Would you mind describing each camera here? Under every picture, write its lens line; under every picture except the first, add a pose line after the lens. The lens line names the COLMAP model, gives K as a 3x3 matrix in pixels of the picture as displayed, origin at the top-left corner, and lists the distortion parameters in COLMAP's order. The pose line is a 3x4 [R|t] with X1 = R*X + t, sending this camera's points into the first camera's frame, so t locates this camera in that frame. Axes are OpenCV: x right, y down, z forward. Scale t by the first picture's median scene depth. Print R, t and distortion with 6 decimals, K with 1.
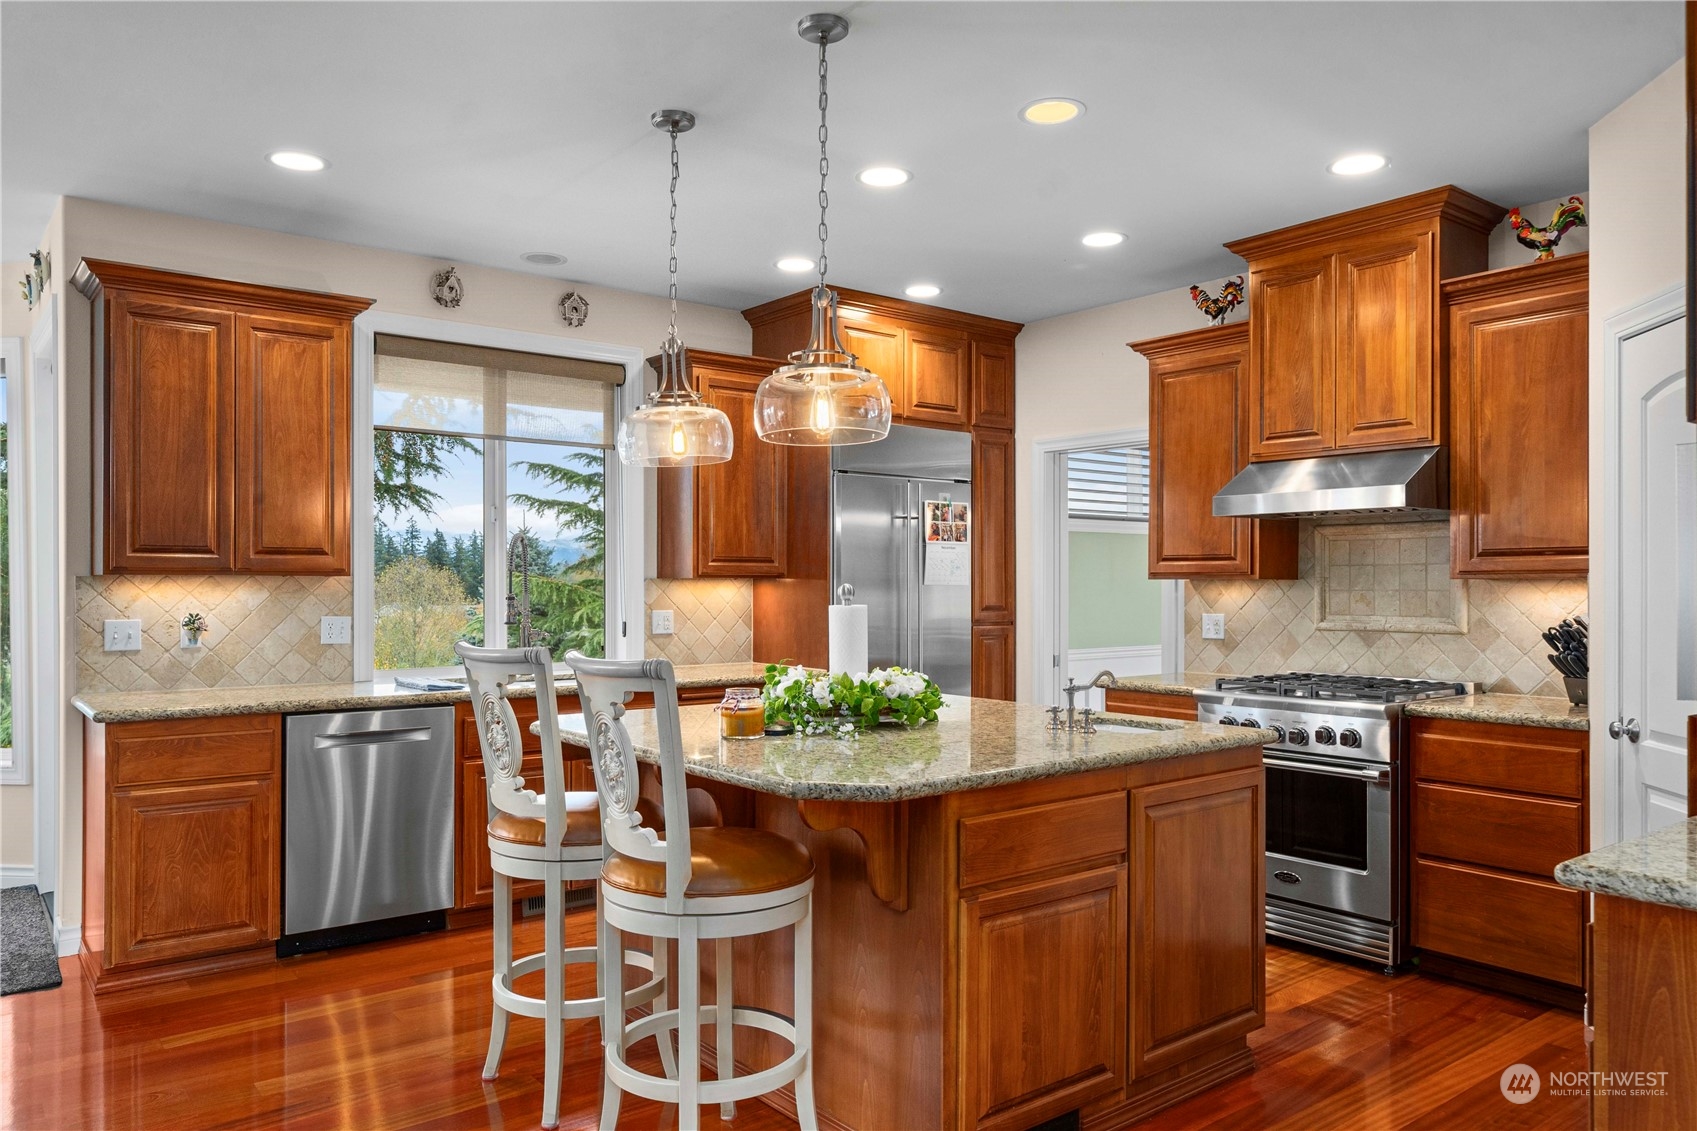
lens RADIAL K [[1156.5, 0, 849.1], [0, 1156.5, 586.2], [0, 0, 1]] dist [0.001044, 0.000237]
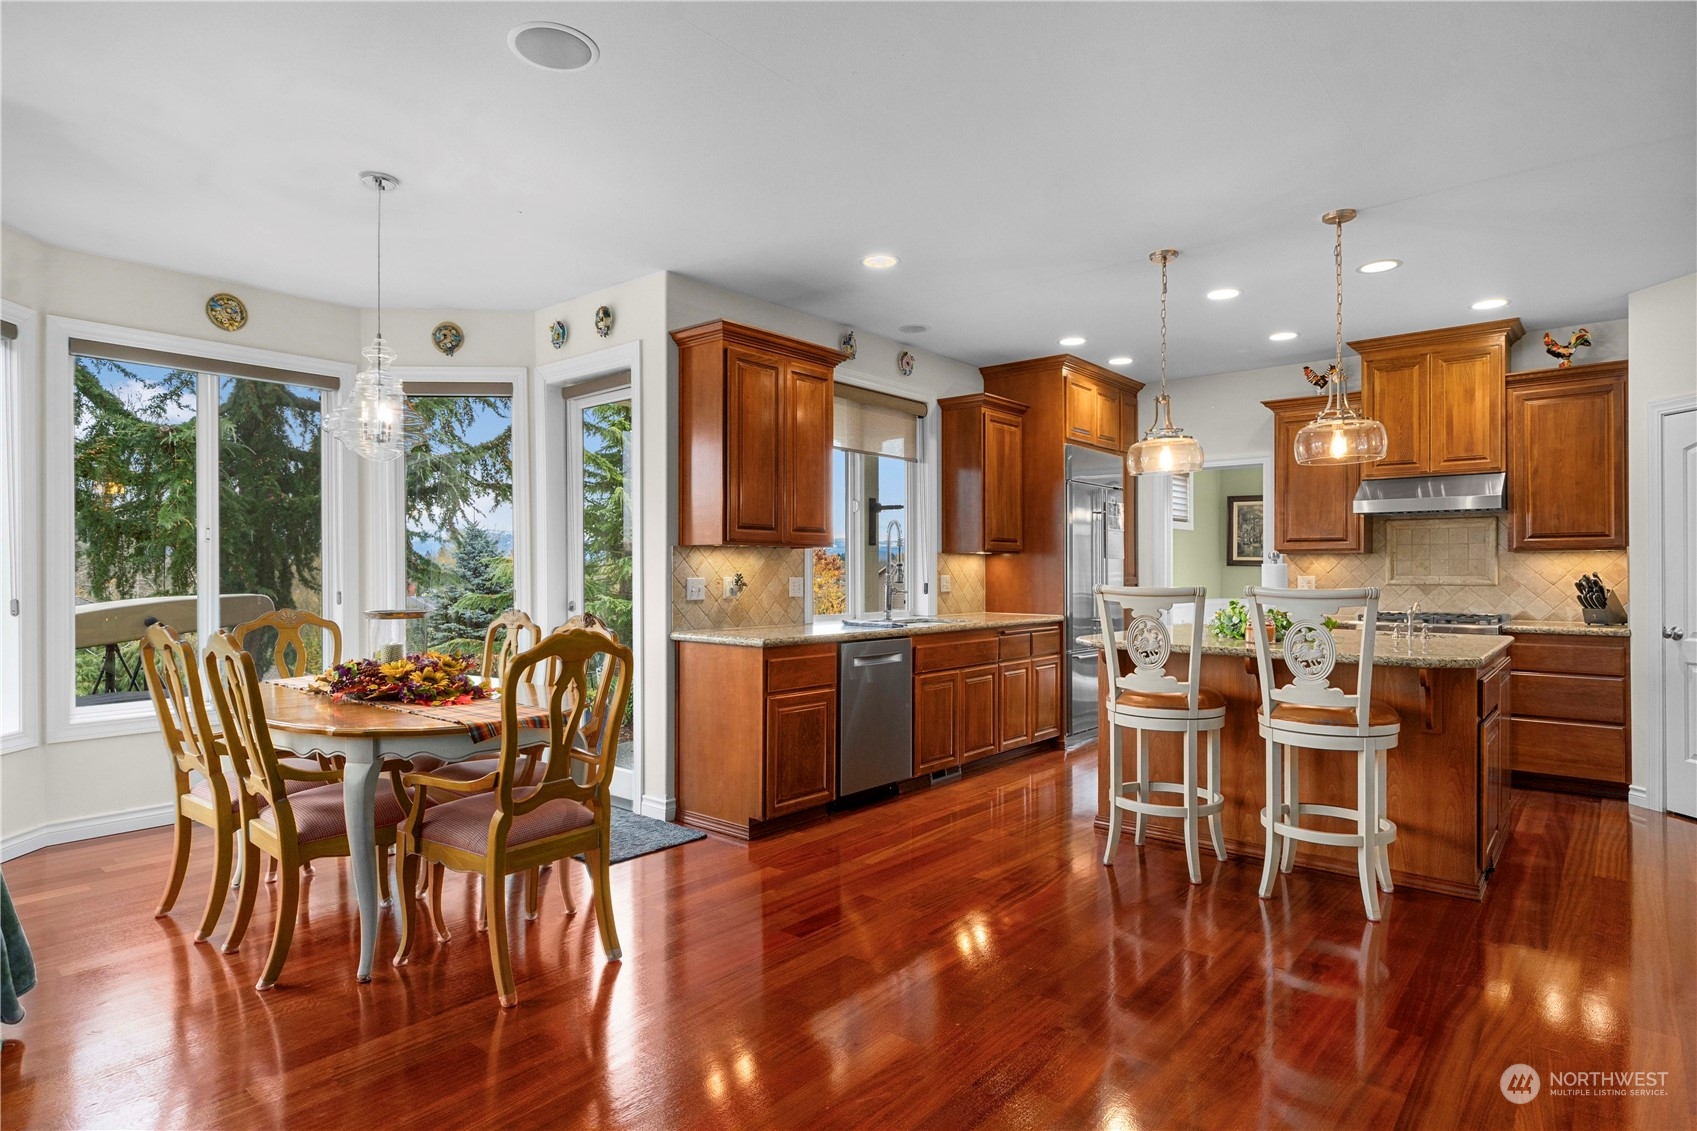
lens RADIAL K [[901.8, 0, 848.6], [0, 901.8, 568.3], [0, 0, 1]] dist [0.002396, 0.001418]
pose [[0.980949, -0.000210, 0.194268, -0.639872], [0.000958, 0.999992, -0.003757, 0.020934], [-0.194265, 0.003872, 0.980941, -0.093415]]
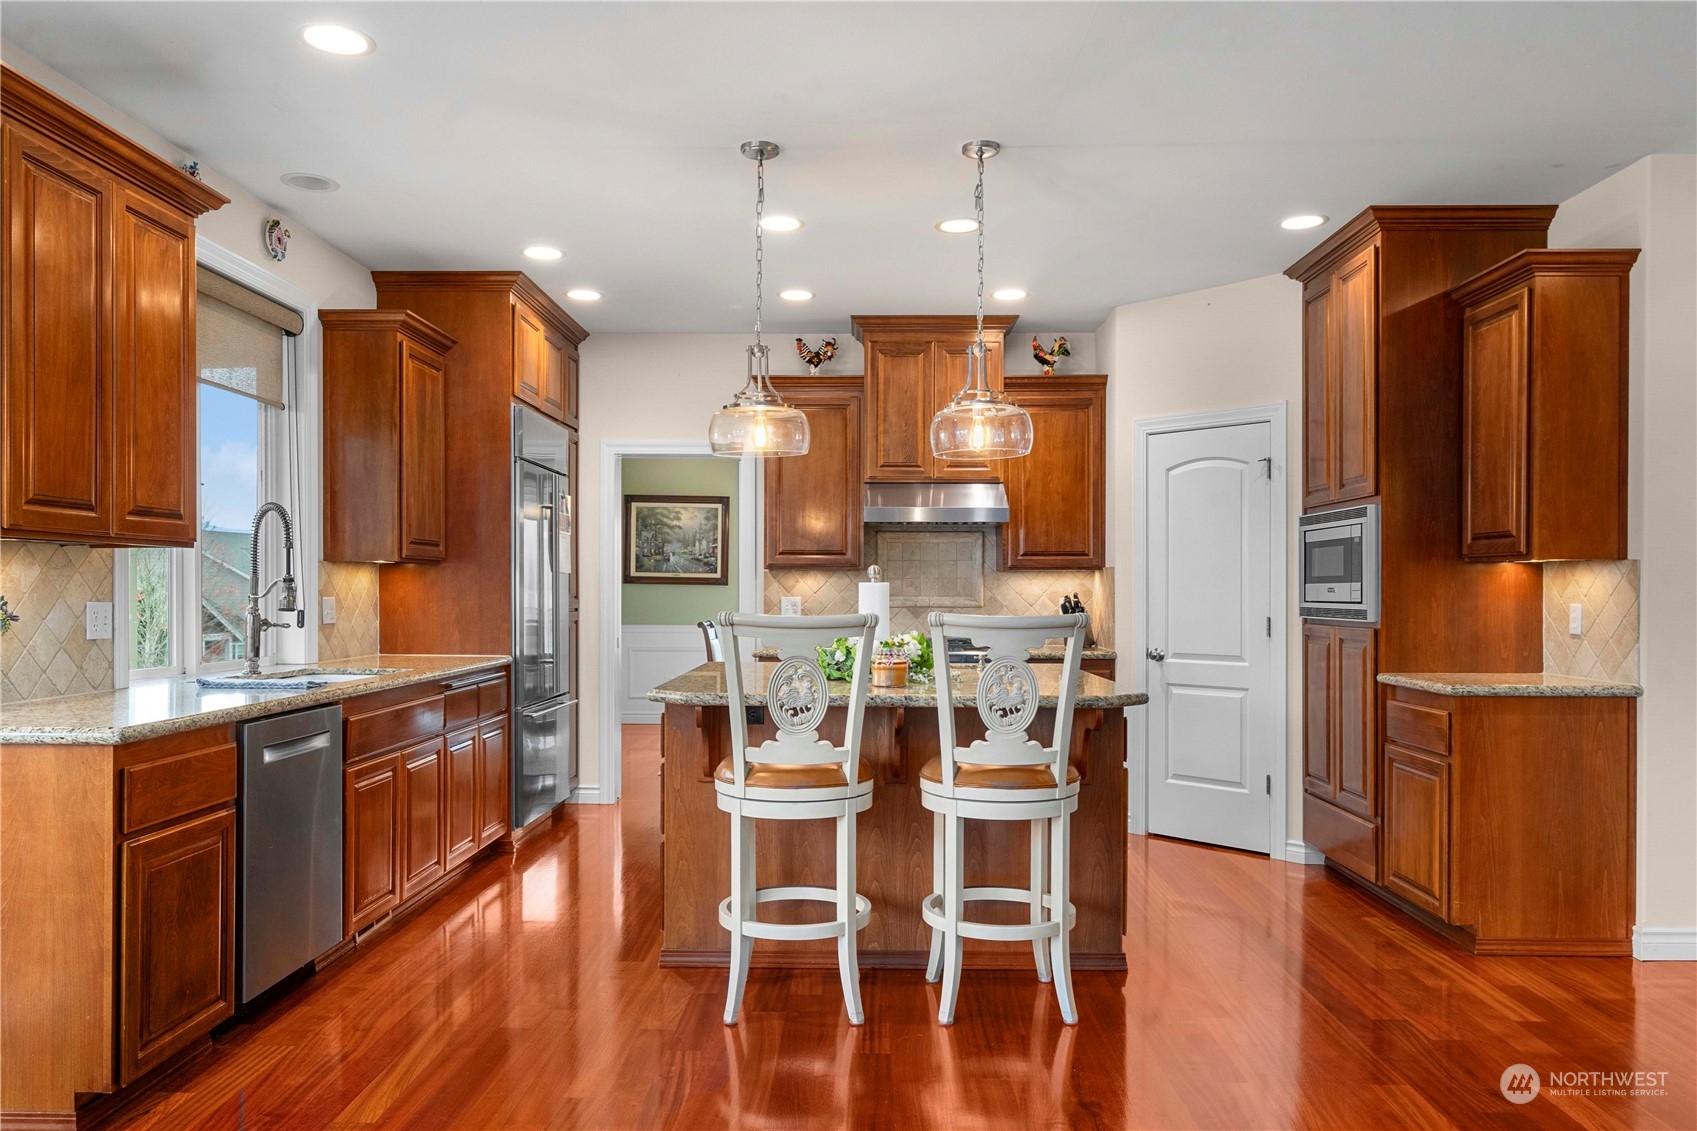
lens RADIAL K [[1165.8, 0, 831.1], [0, 1165.8, 592.8], [0, 0, 1]] dist [0.002307, -0.000905]
pose [[0.643453, -0.001262, 0.765484, -0.769071], [-0.001250, 0.999996, 0.002699, 0.018826], [-0.765484, -0.002694, 0.643449, 0.173008]]
